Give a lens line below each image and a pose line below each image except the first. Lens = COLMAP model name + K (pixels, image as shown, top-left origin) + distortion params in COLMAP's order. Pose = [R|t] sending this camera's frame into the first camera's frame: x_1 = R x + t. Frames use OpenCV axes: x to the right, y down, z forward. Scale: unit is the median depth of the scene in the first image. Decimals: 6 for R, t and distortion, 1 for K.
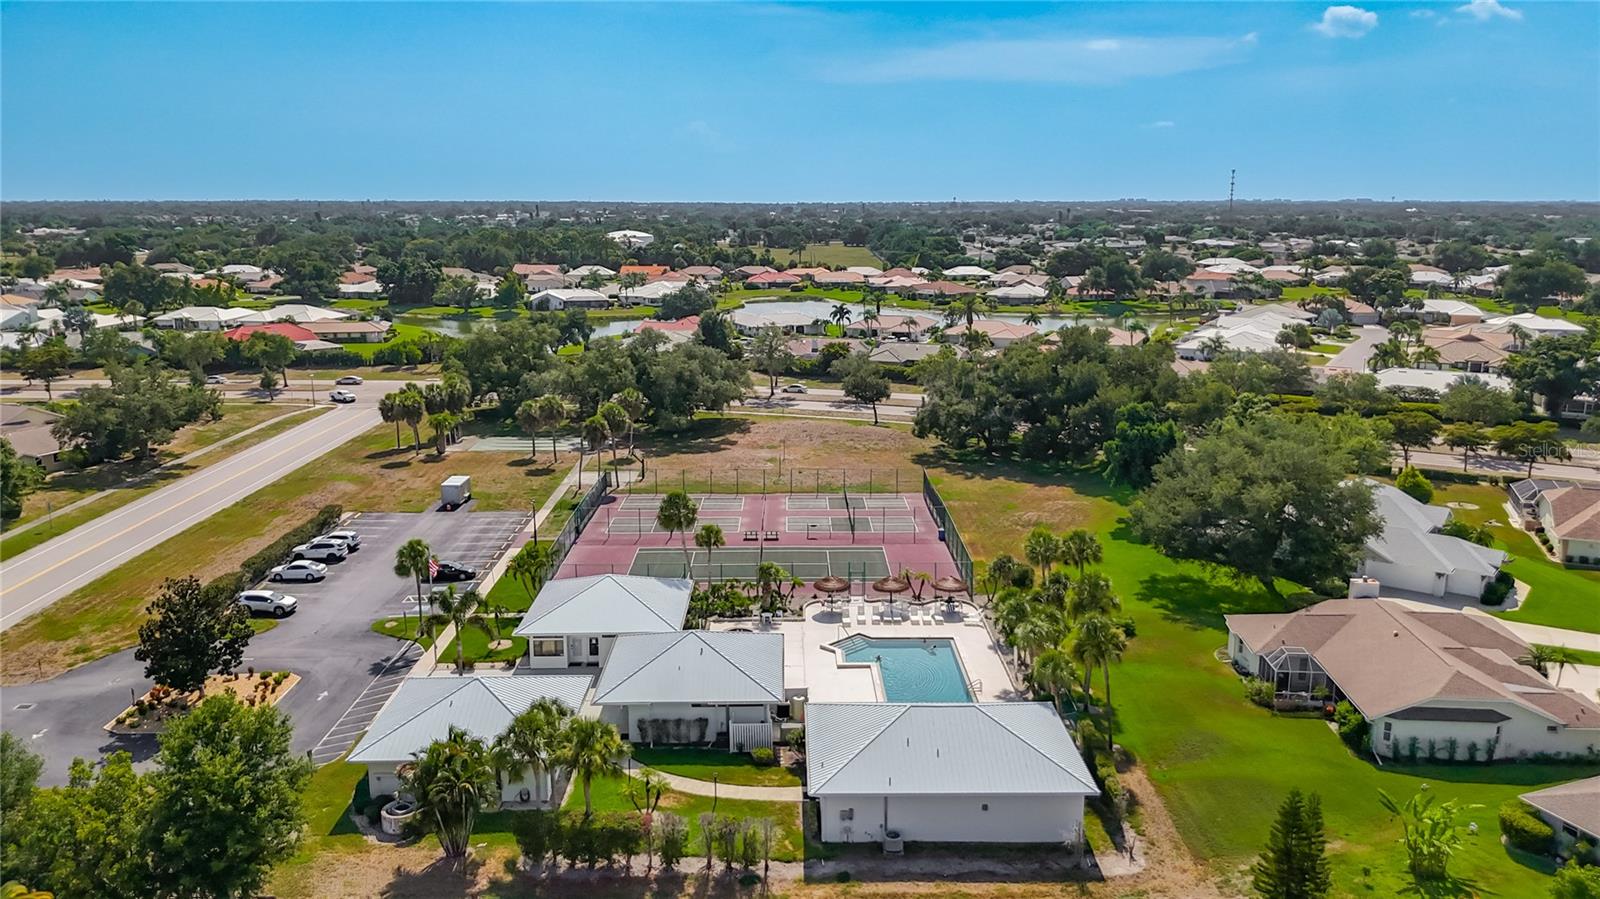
lens RADIAL K [[1196.2, 0, 806.7], [0, 1196.2, 453.4], [0, 0, 1]] dist [0.077732, -0.060611]
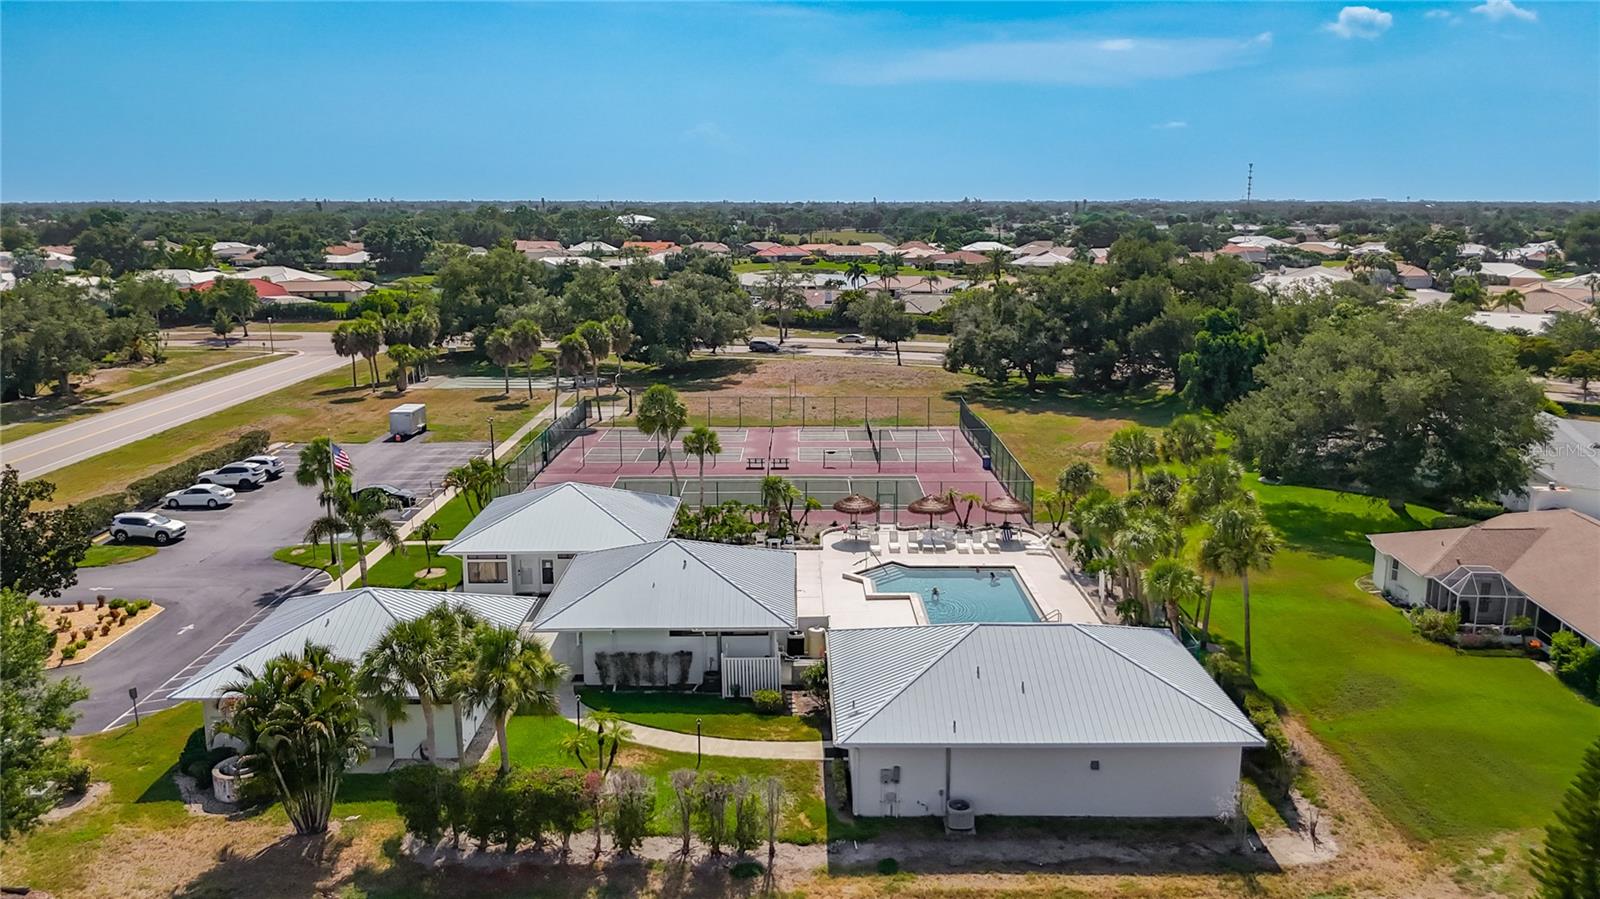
lens RADIAL K [[1208.6, 0, 808.8], [0, 1208.6, 450.3], [0, 0, 1]] dist [0.053093, -0.065554]
pose [[0.999978, 0.000367, -0.006612, -0.005745], [-0.000397, 0.999990, -0.004533, 0.084151], [0.006610, 0.004535, 0.999968, 0.221744]]
